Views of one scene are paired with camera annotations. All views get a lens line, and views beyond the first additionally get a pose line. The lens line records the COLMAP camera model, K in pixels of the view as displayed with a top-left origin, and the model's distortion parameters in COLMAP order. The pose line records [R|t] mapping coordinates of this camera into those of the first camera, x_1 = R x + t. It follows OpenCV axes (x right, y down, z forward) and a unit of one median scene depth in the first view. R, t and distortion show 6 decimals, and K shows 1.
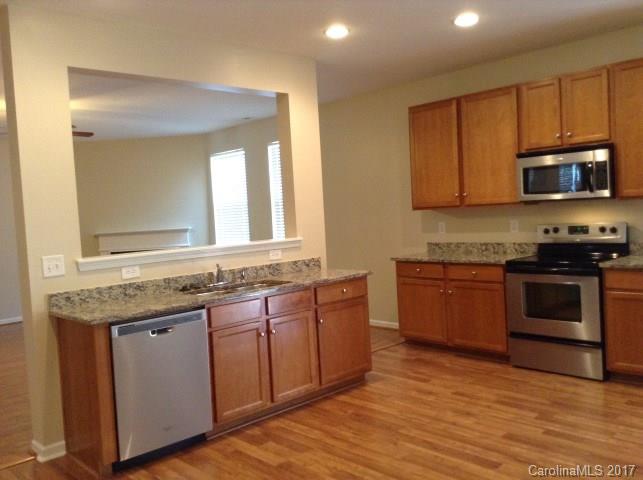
lens RADIAL K [[599.0, 0, 316.2], [0, 599.0, 237.7], [0, 0, 1]] dist [0.074215, 0.000000]
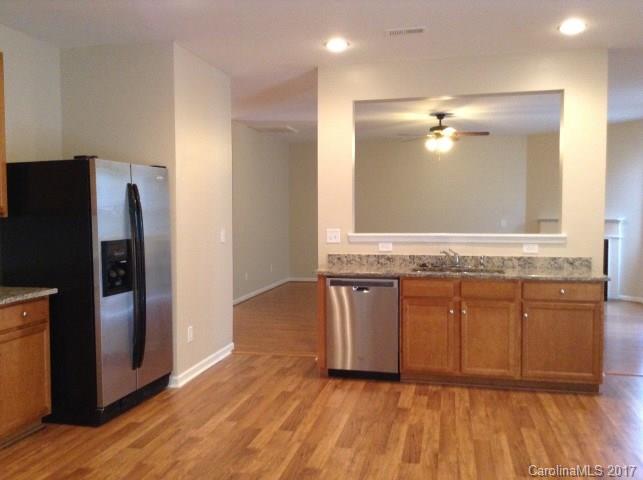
lens RADIAL K [[599.0, 0, 315.2], [0, 599.0, 240.1], [0, 0, 1]] dist [0.074215, 0.000000]
pose [[0.549186, 0.098304, -0.829899, 0.718629], [-0.067942, 0.995022, 0.072903, -0.045115], [0.832934, 0.016348, 0.553131, 0.124439]]
